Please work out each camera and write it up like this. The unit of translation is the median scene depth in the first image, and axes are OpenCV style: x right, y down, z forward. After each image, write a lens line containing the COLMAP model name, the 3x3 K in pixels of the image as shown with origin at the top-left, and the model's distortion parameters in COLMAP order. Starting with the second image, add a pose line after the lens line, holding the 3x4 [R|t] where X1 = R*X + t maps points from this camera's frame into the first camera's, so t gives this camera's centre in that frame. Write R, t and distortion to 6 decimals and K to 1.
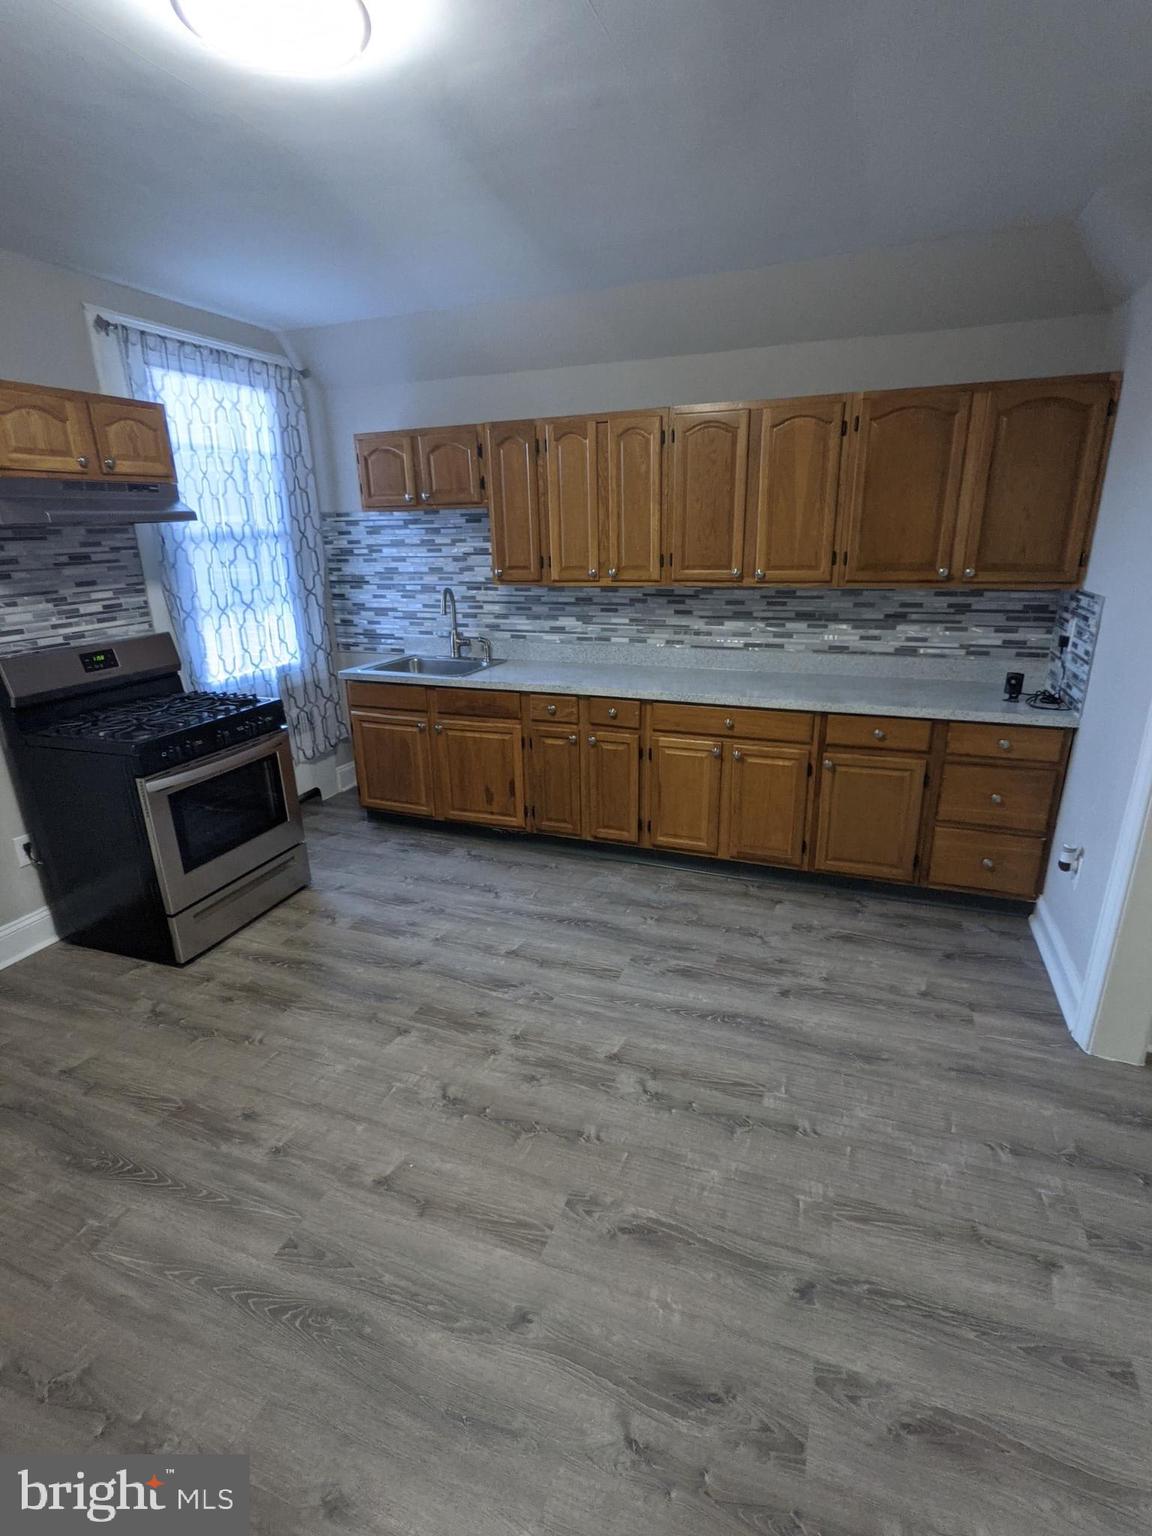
lens RADIAL K [[744.8, 0, 590.6], [0, 744.8, 766.5], [0, 0, 1]] dist [0.002533, 0.000363]
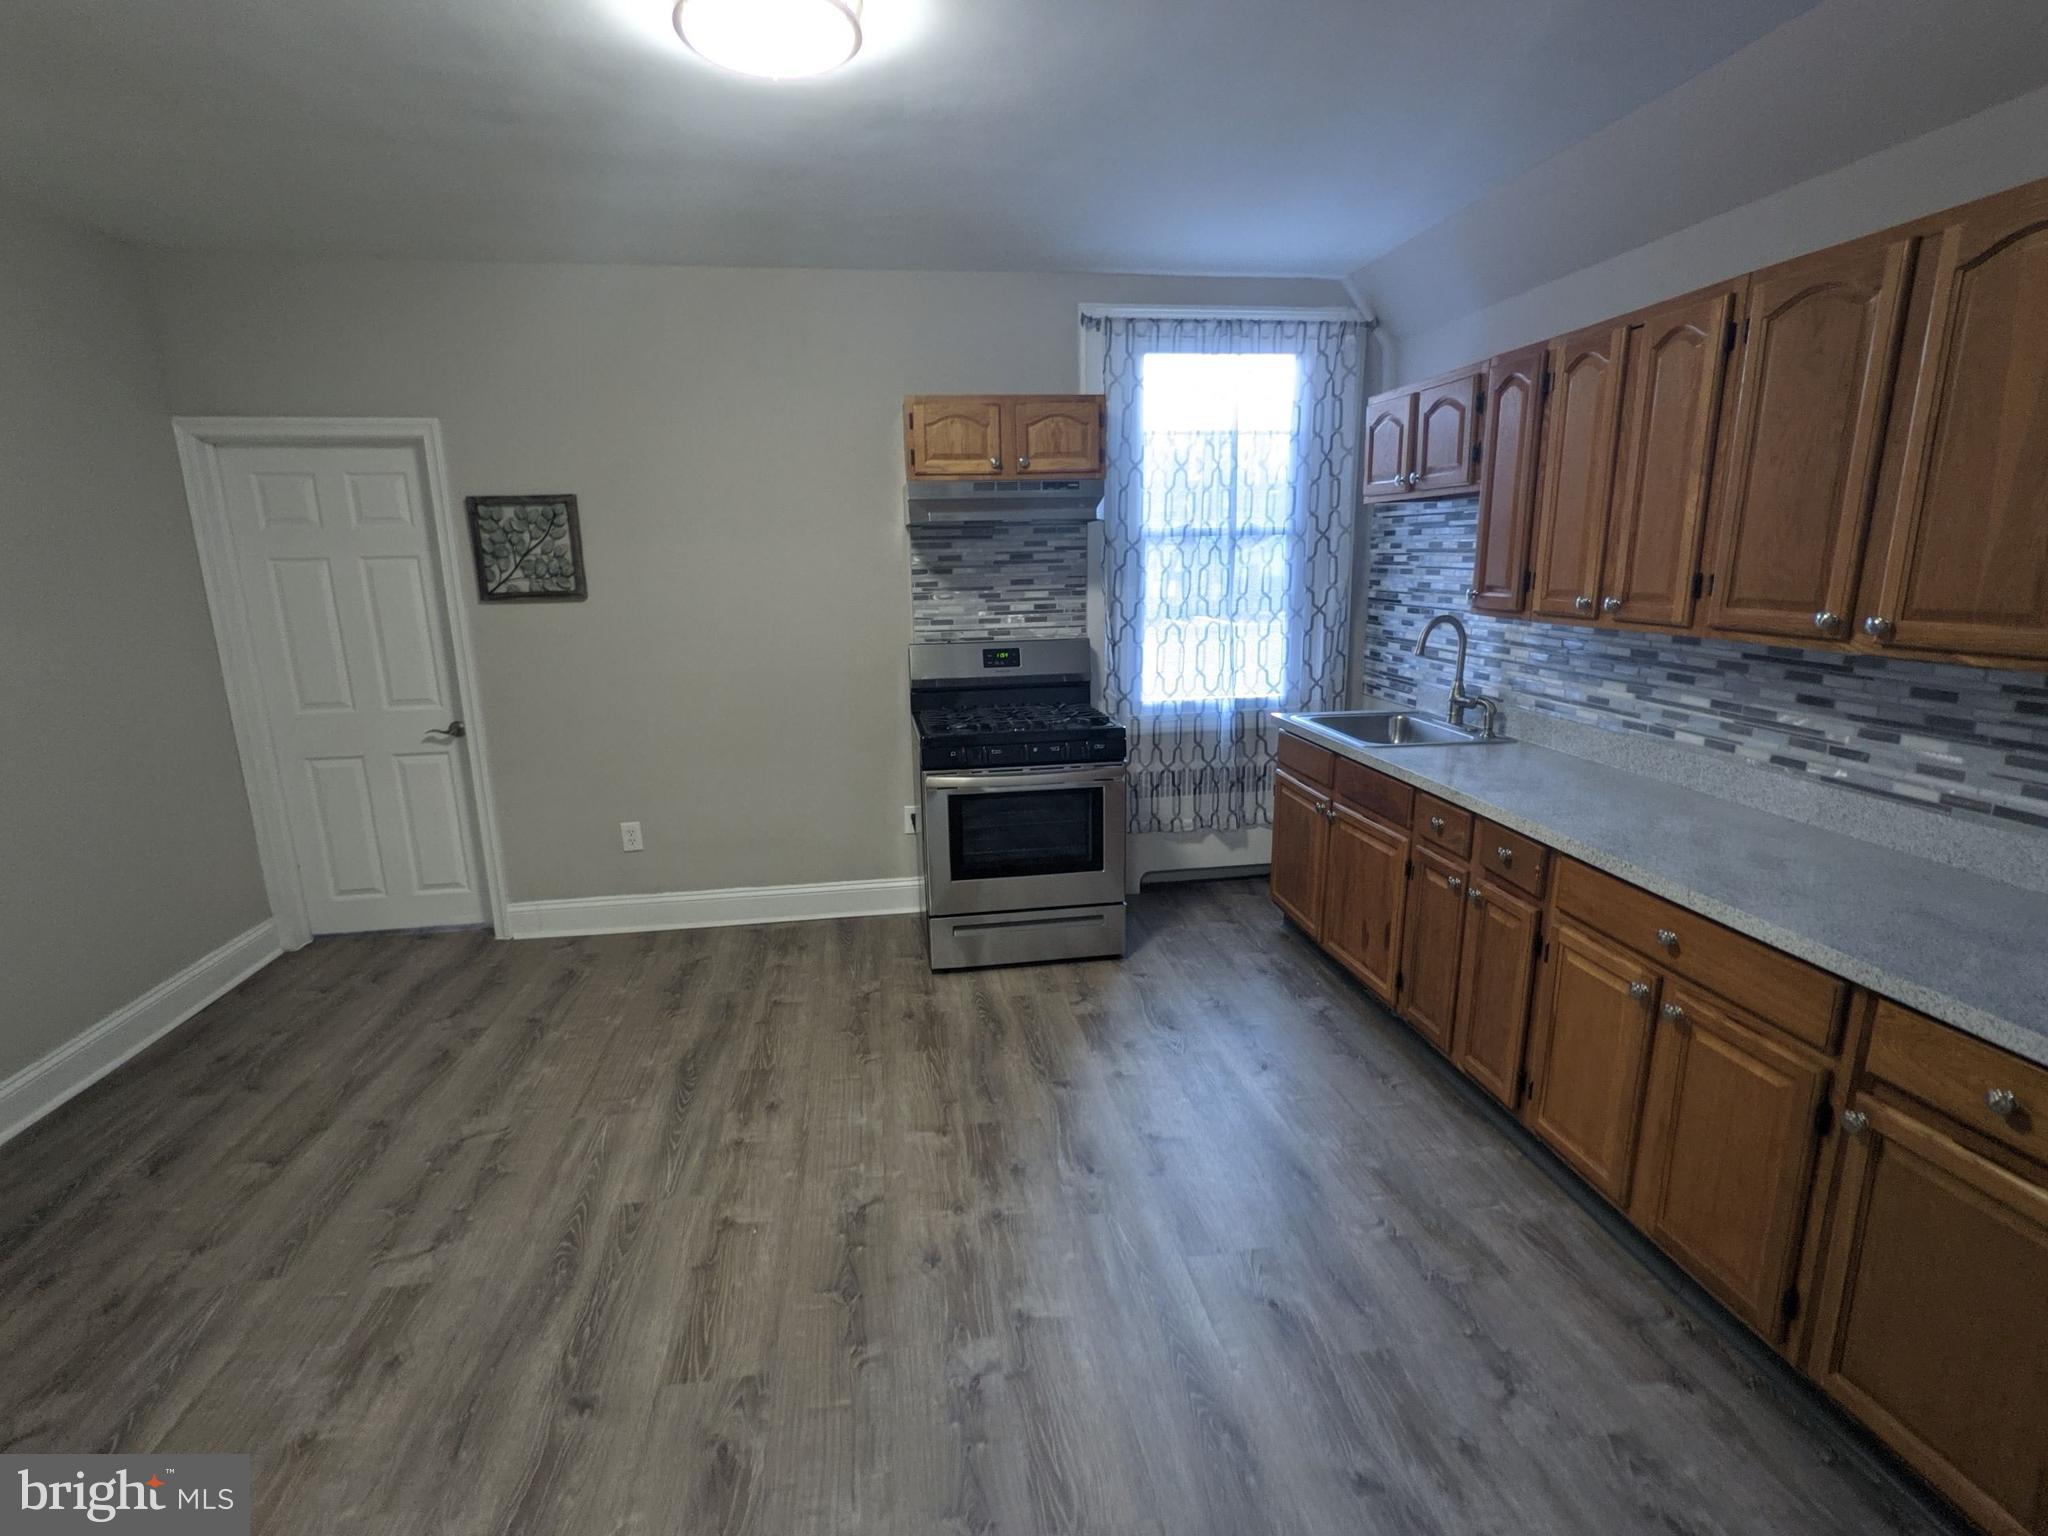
lens RADIAL K [[1000.3, 0, 1029.9], [0, 1000.3, 781.3], [0, 0, 1]] dist [0.000703, -0.000195]
pose [[0.486120, 0.209000, -0.848532, 0.485222], [-0.263671, 0.960807, 0.085599, -0.098493], [0.833166, 0.182122, 0.522175, 0.331305]]
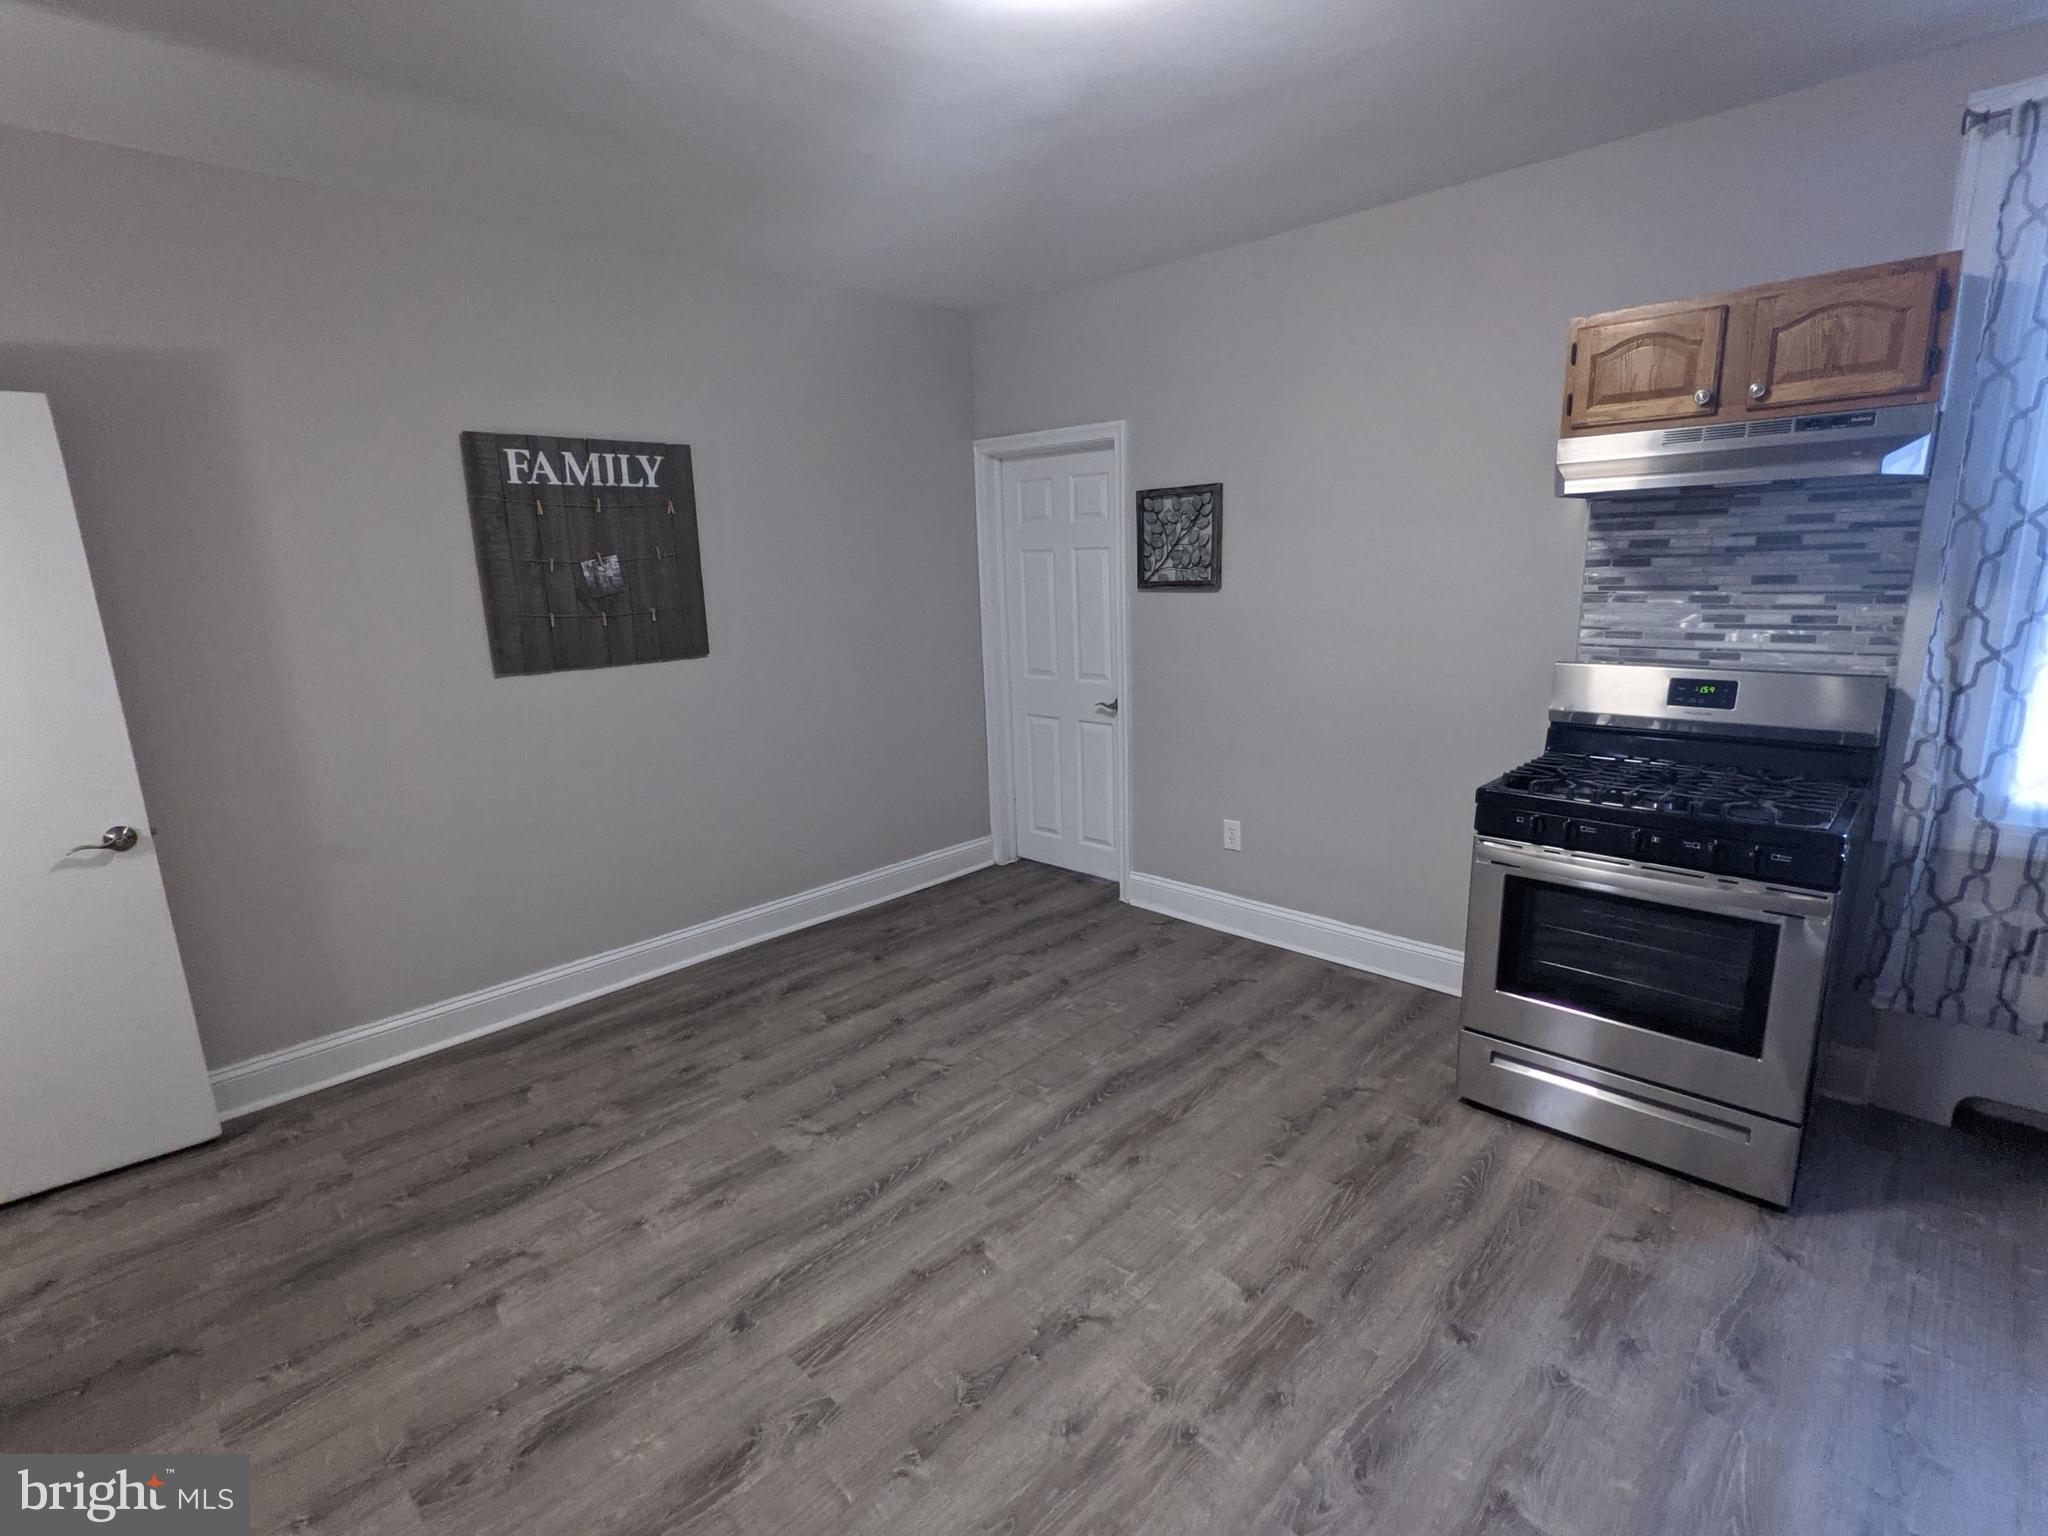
lens RADIAL K [[1002.7, 0, 1019.1], [0, 1002.7, 774.5], [0, 0, 1]] dist [0.002739, -0.000451]
pose [[-0.411170, 0.227260, -0.882775, 0.360769], [-0.245235, 0.905143, 0.347241, -0.217268], [0.877952, 0.359262, -0.316436, 0.709027]]
